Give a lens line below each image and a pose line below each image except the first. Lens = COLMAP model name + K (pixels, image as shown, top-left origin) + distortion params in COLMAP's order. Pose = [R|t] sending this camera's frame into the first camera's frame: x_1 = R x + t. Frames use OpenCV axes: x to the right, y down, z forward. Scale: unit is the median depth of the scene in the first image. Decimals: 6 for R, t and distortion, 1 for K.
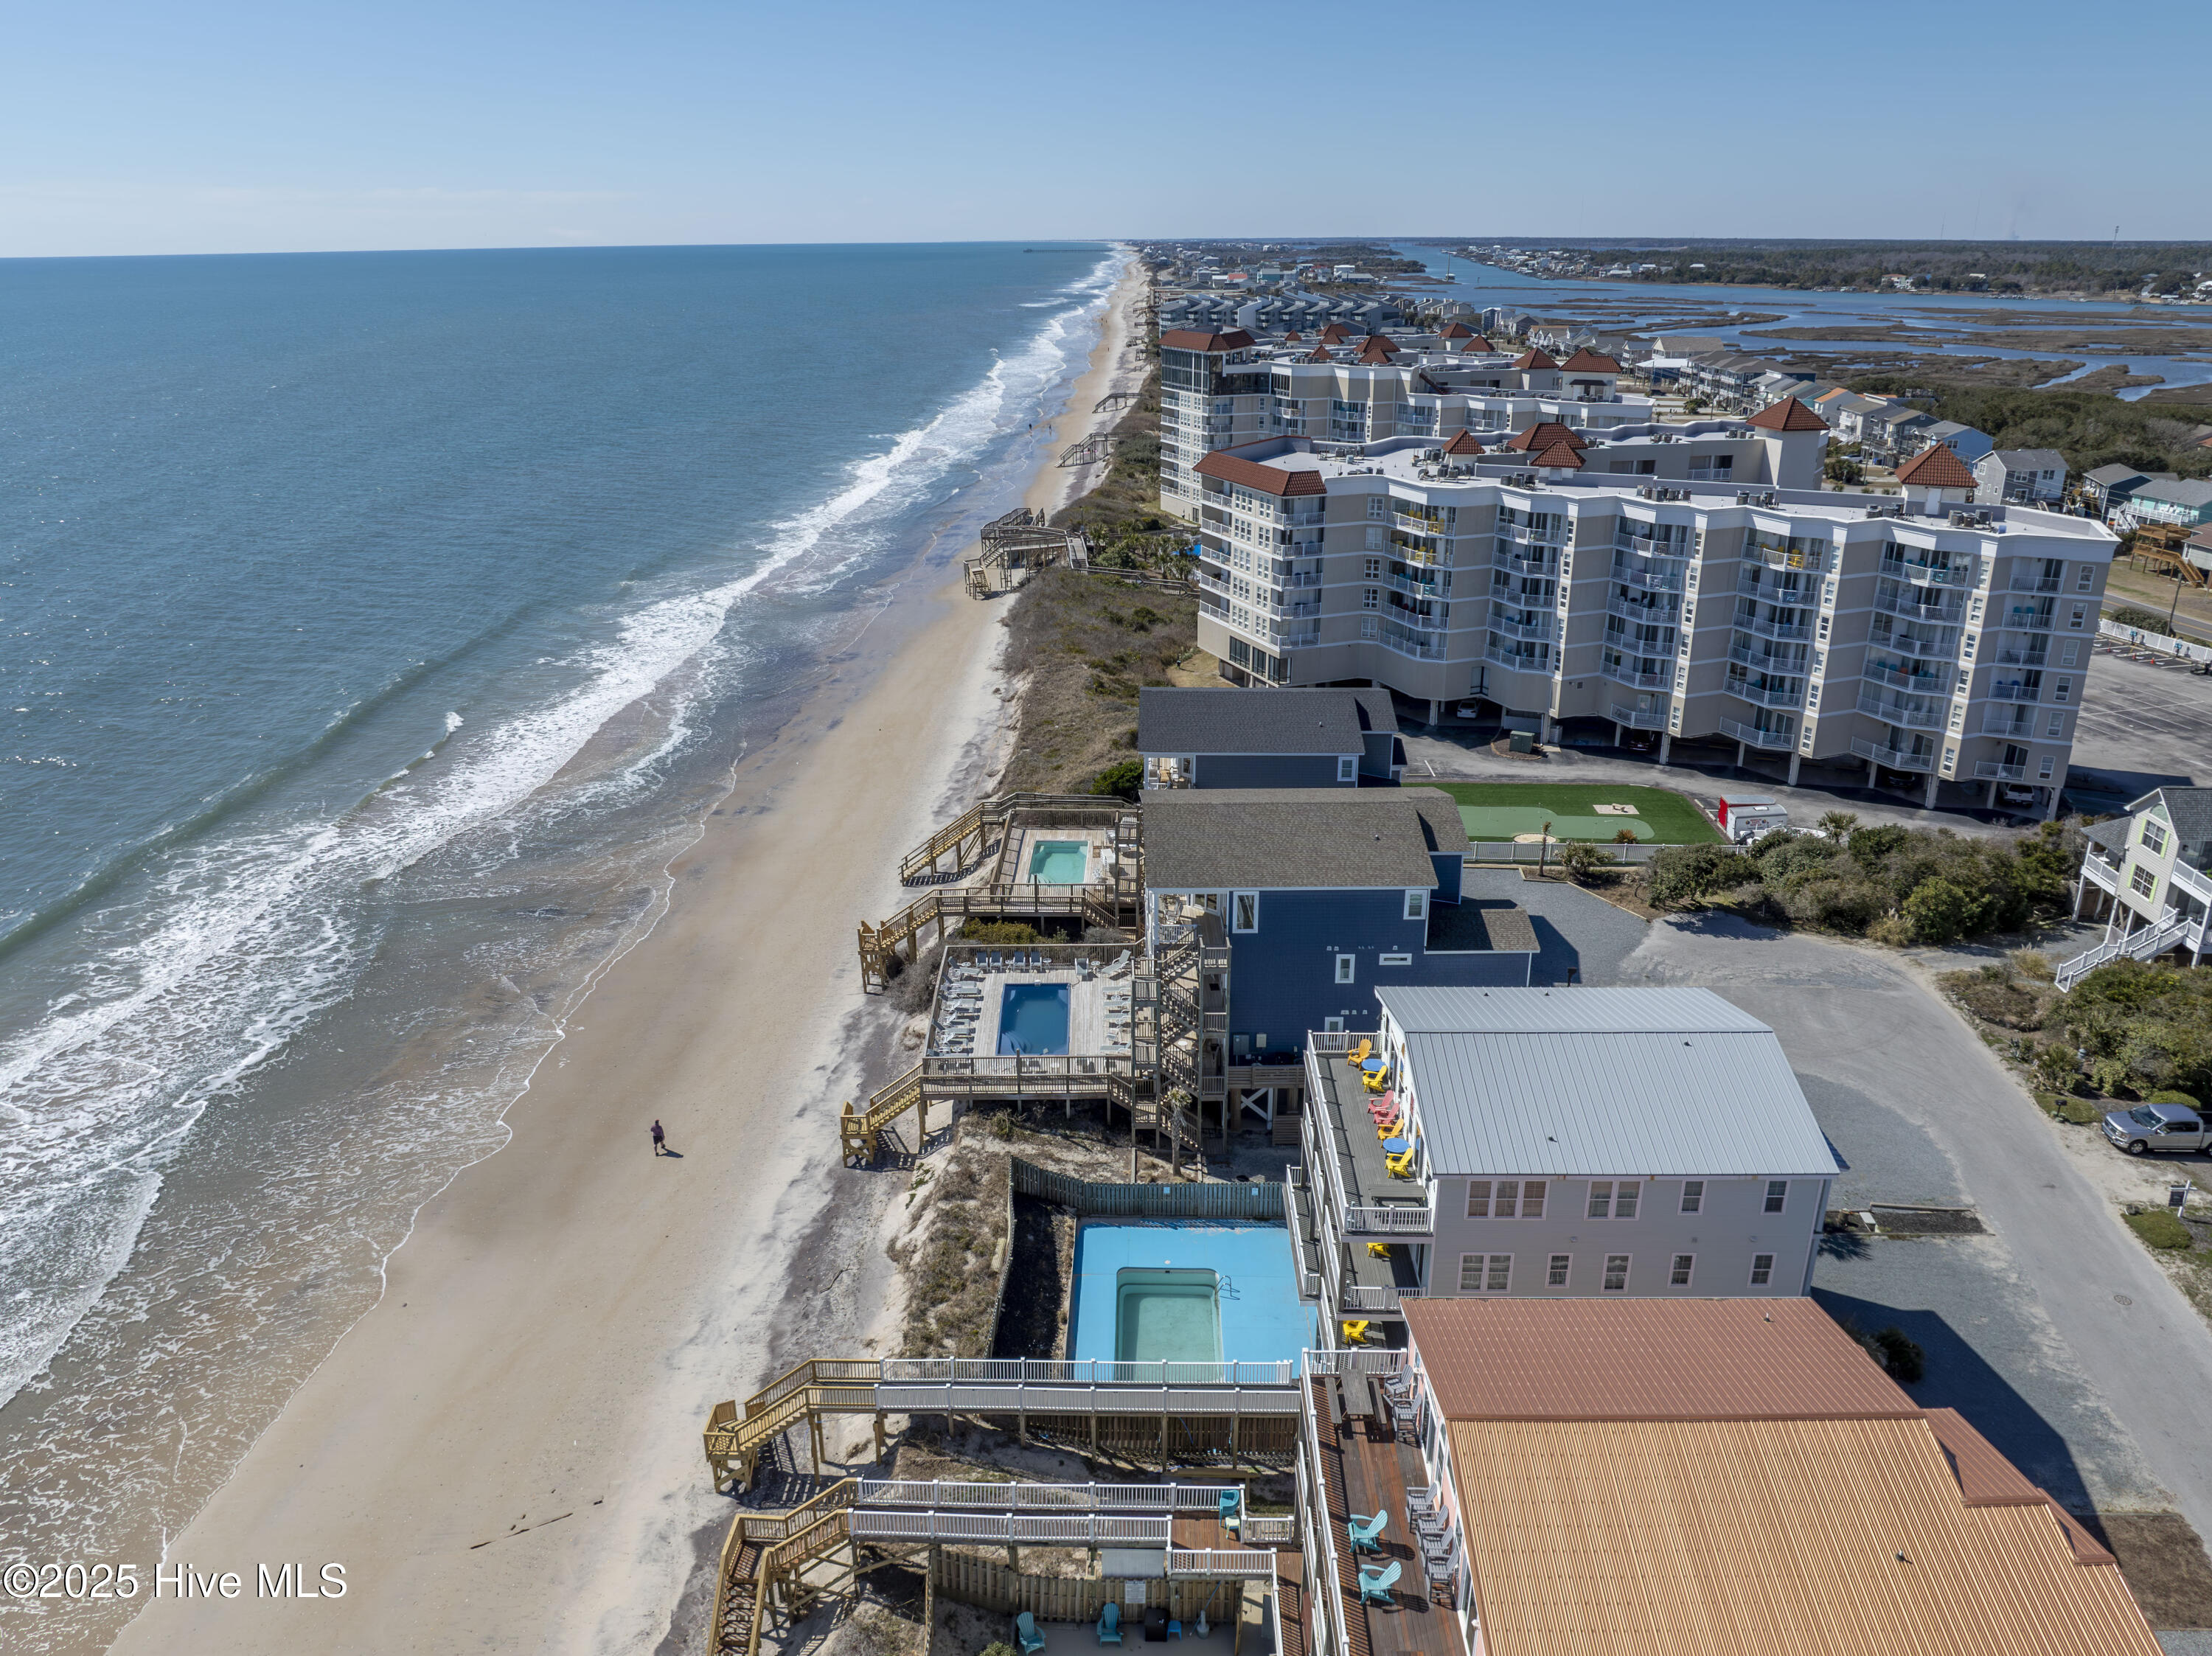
lens RADIAL K [[1563.3, 0, 1123.6], [0, 1563.3, 821.4], [0, 0, 1]] dist [-0.038576, 0.005779]
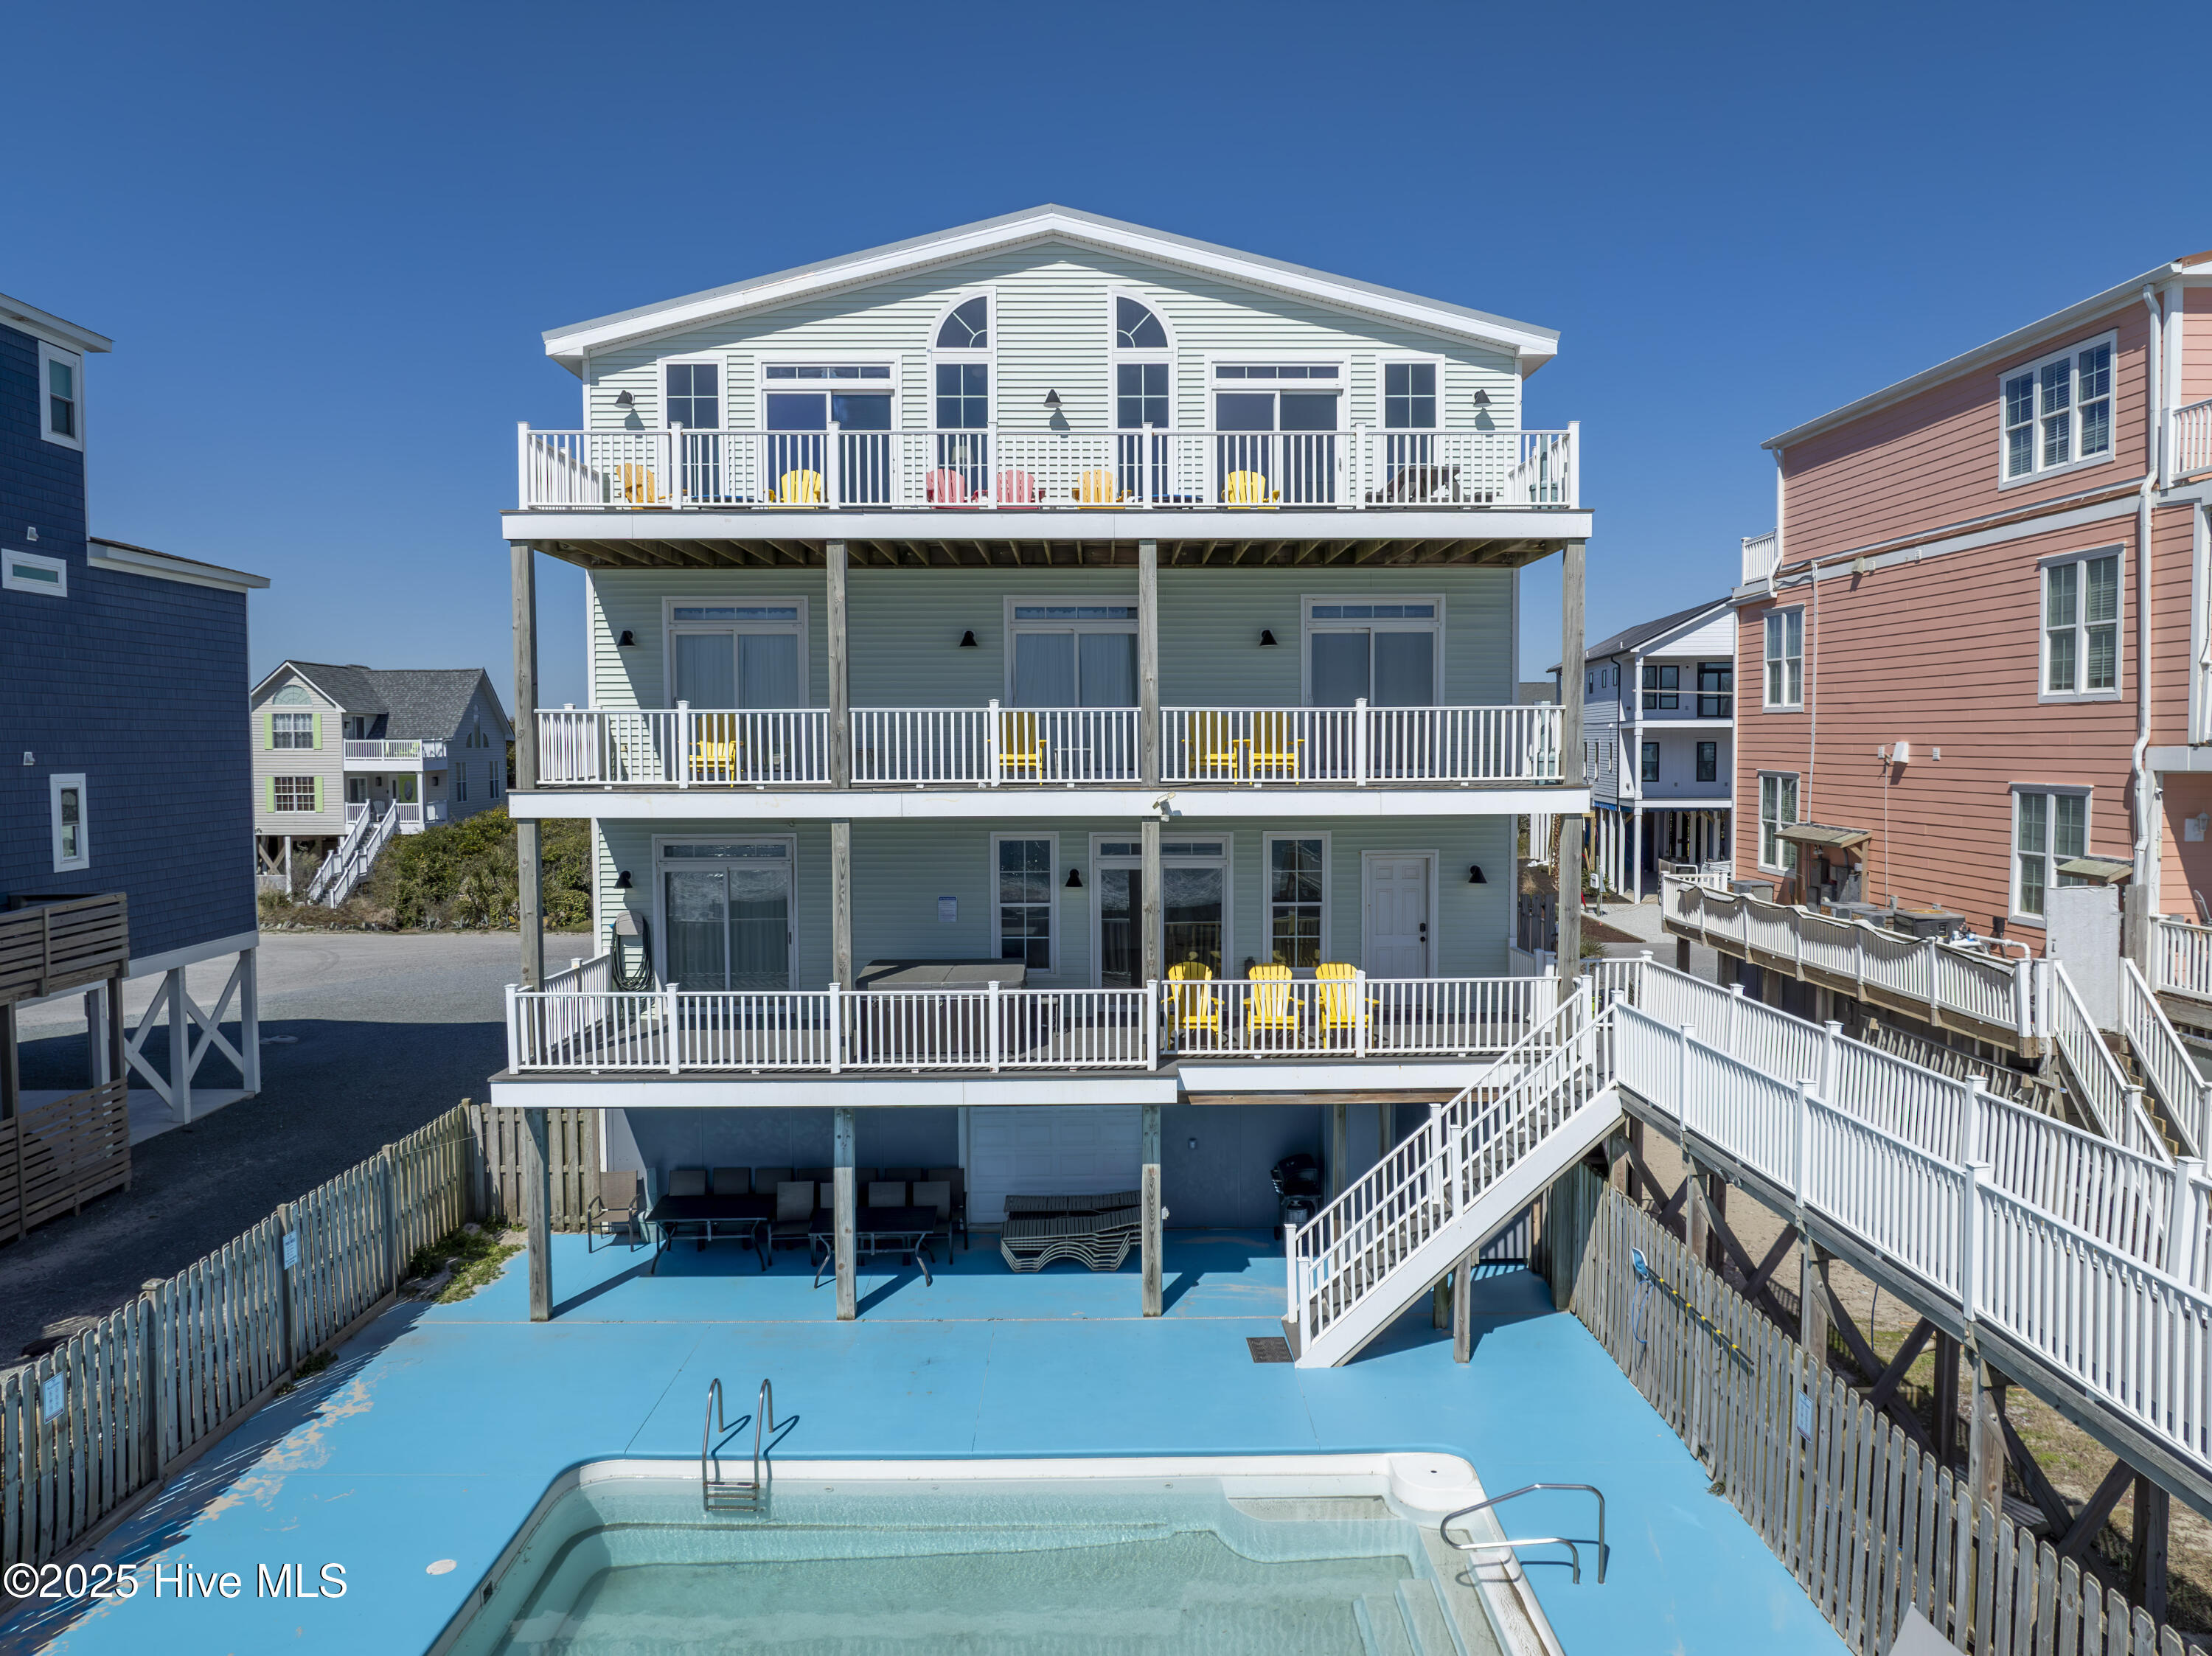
lens RADIAL K [[1563.3, 0, 1112.0], [0, 1563.3, 821.1], [0, 0, 1]] dist [-0.038576, 0.005779]
pose [[-0.029456, -0.048331, 0.998397, -0.150678], [0.354777, 0.933294, 0.055647, 0.199714], [-0.934487, 0.355847, -0.010345, 0.829614]]
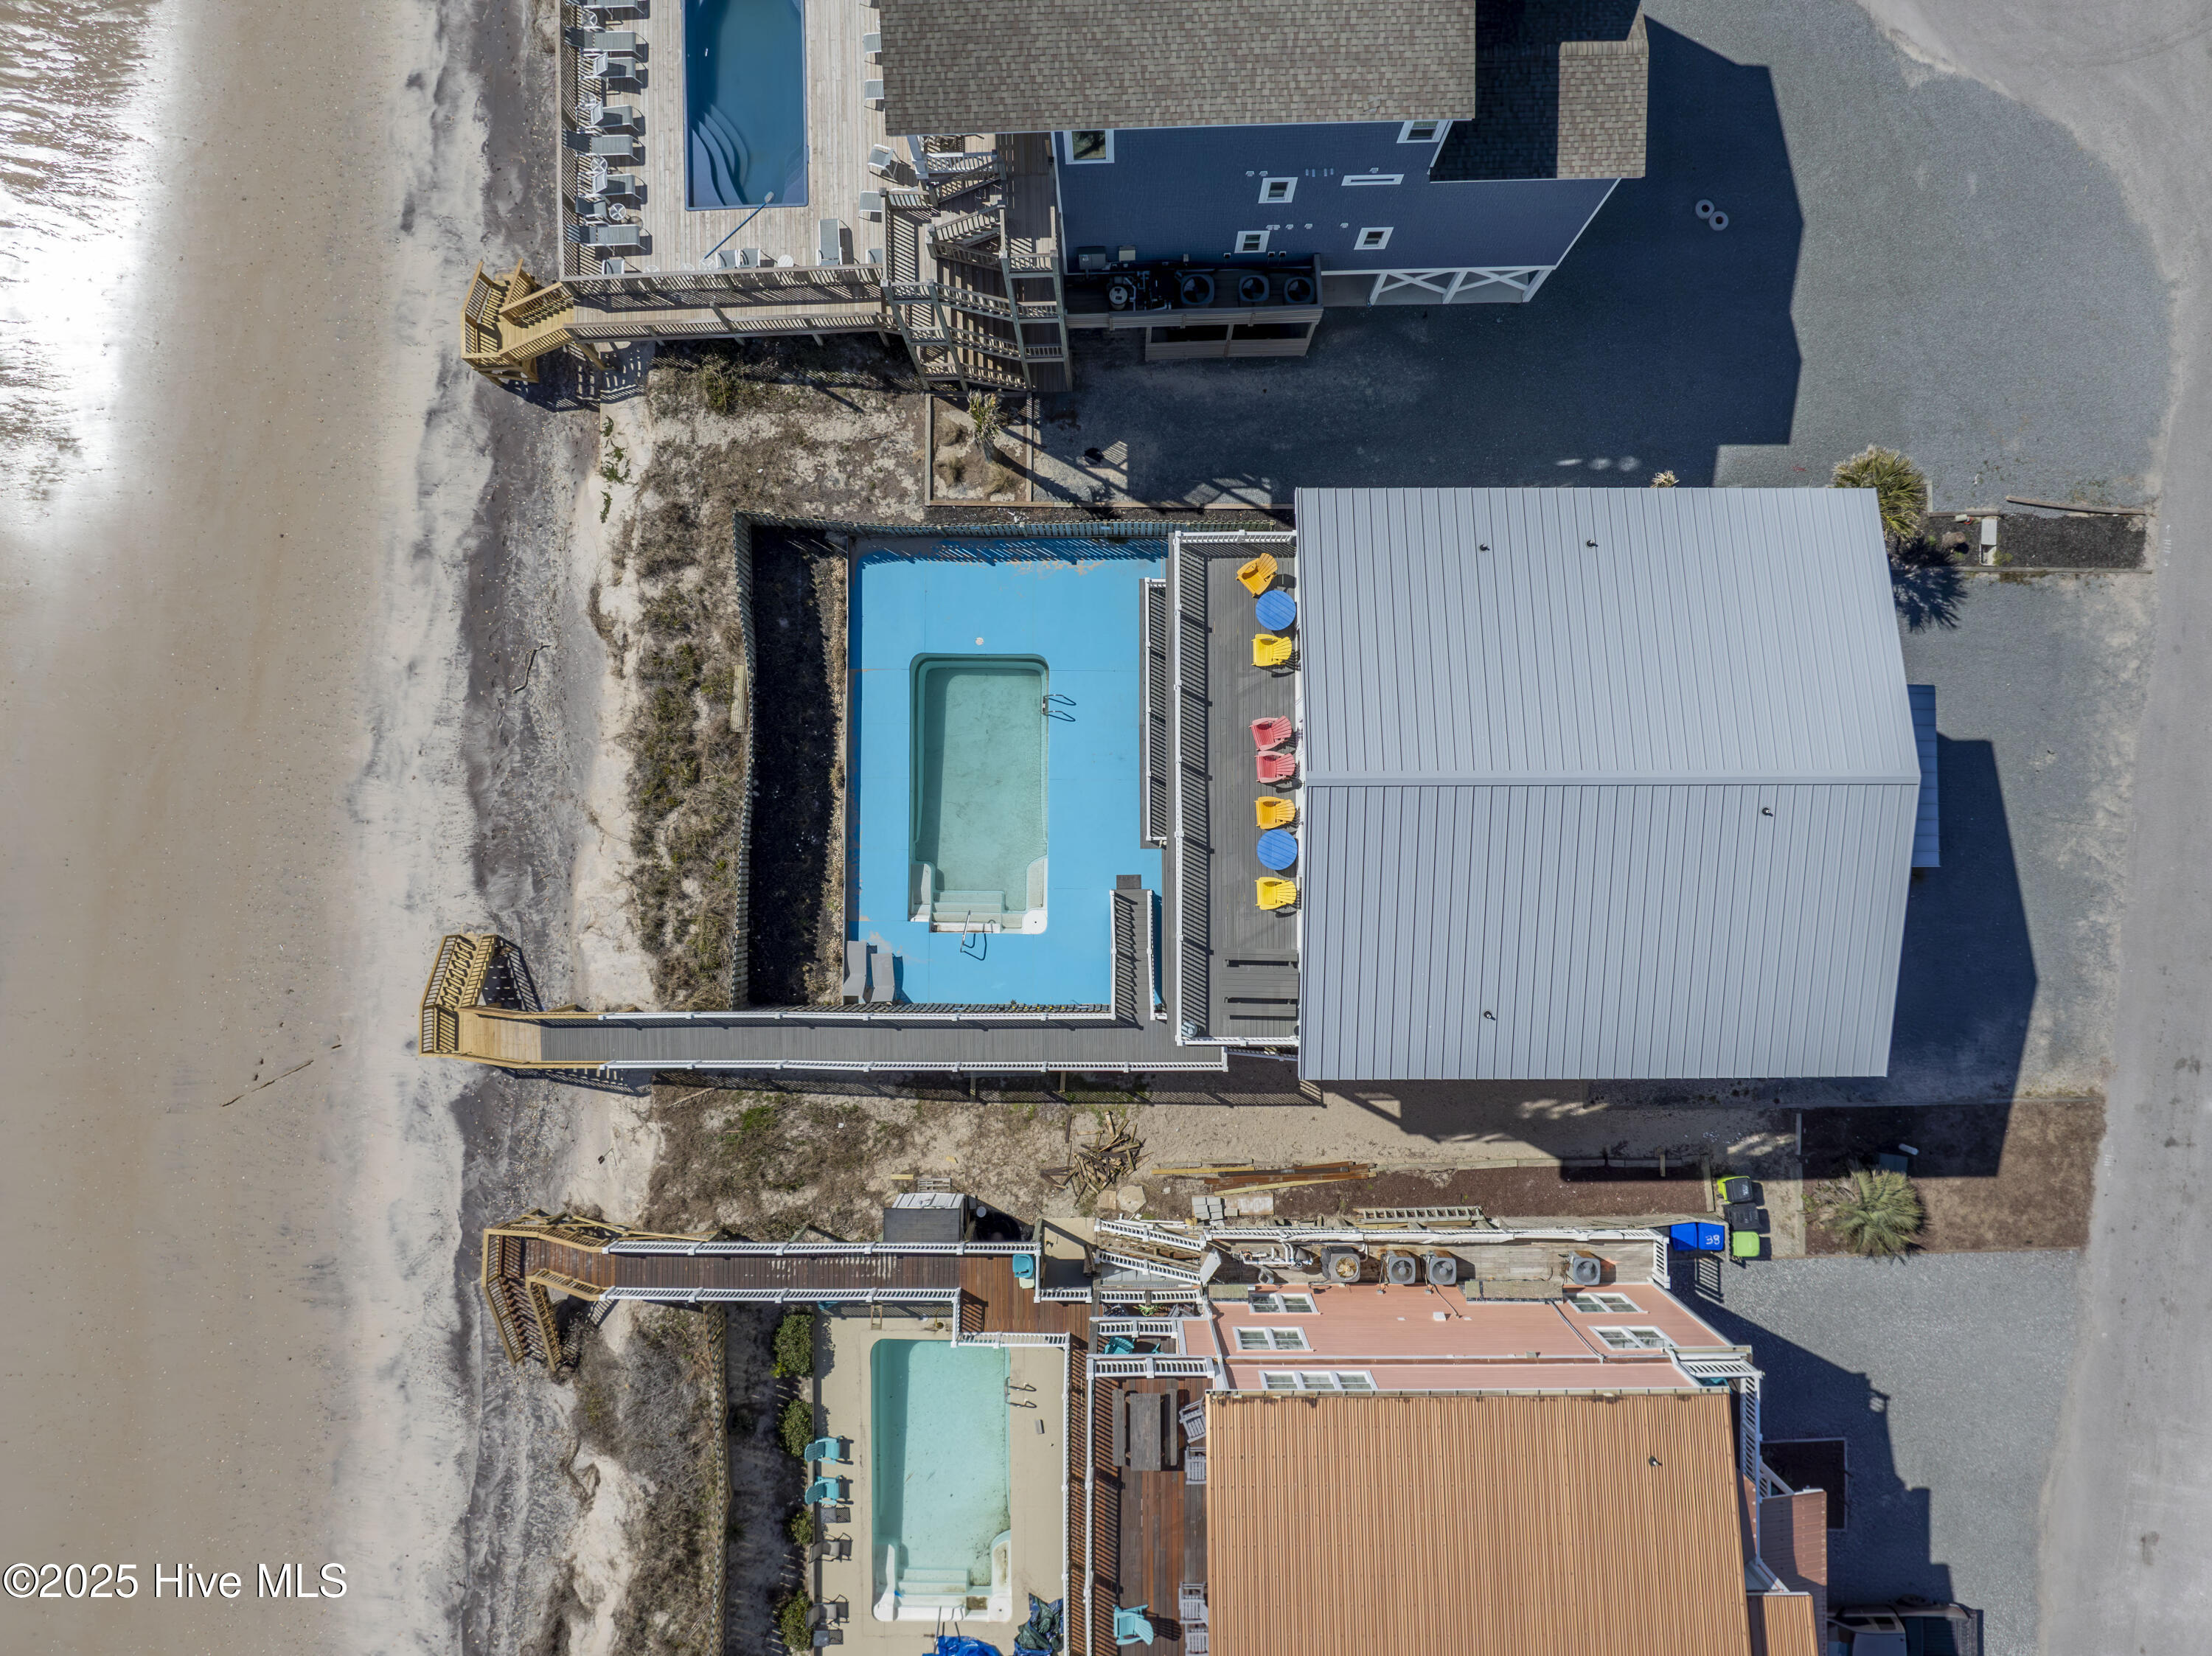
lens RADIAL K [[1563.3, 0, 1116.7], [0, 1563.3, 834.5], [0, 0, 1]] dist [-0.038576, 0.005779]
pose [[0.999905, -0.013749, -0.000098, 0.084350], [0.005285, 0.377764, 0.925887, -0.328311], [-0.012693, -0.925800, 0.377801, 0.599873]]
